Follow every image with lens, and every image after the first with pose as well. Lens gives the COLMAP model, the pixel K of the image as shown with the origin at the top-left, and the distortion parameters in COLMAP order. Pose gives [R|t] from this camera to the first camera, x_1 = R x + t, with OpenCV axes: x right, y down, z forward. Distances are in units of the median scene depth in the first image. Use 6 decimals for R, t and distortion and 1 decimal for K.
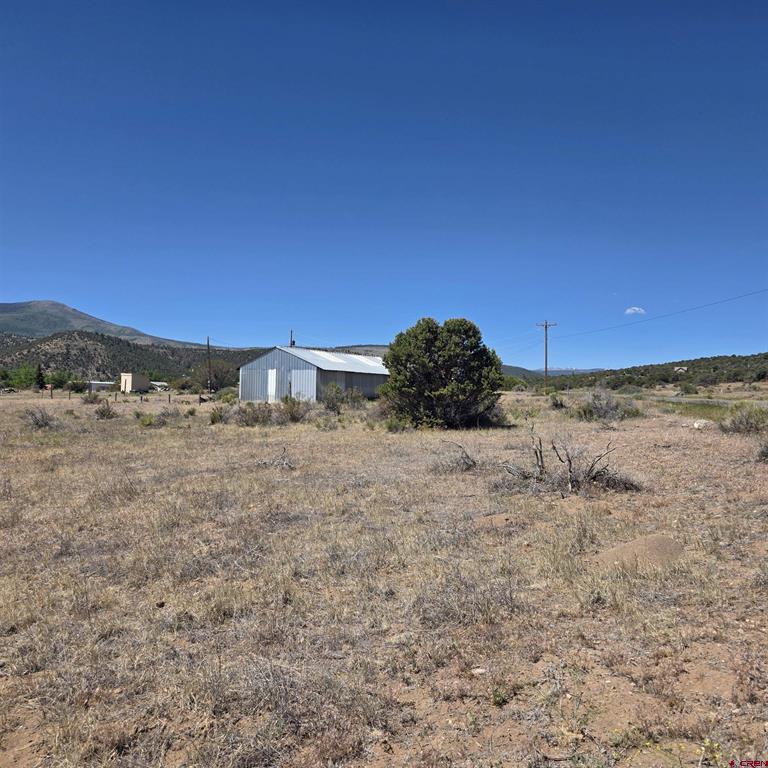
lens RADIAL K [[676.6, 0, 385.9], [0, 676.6, 391.1], [0, 0, 1]] dist [0.081526, -0.096534]
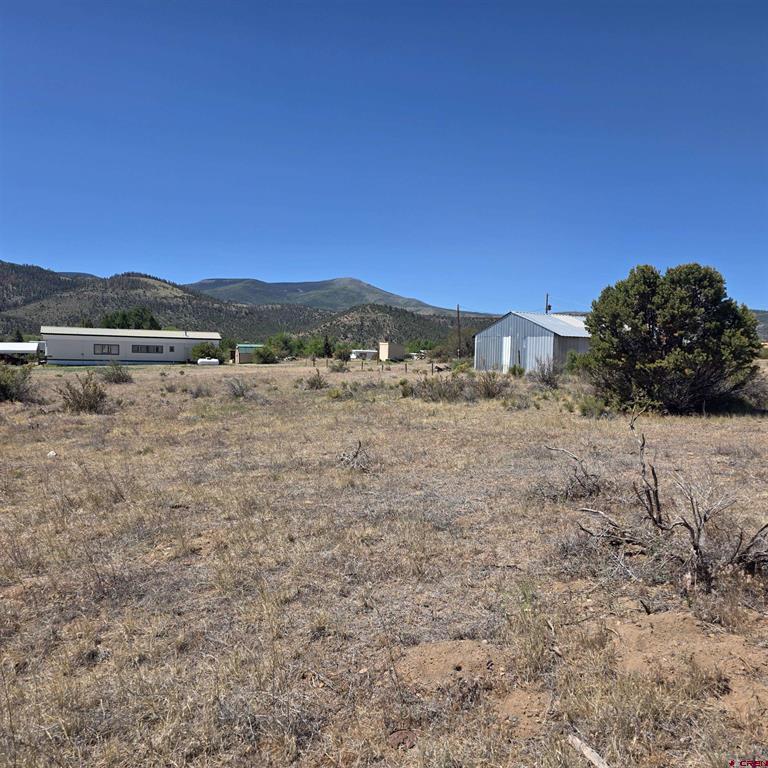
lens RADIAL K [[676.6, 0, 387.8], [0, 676.6, 382.1], [0, 0, 1]] dist [0.081526, -0.096534]
pose [[0.919970, 0.014008, -0.391738, 0.083683], [-0.000497, 0.999402, 0.034570, -0.004041], [0.391988, -0.031609, 0.919427, 0.157618]]
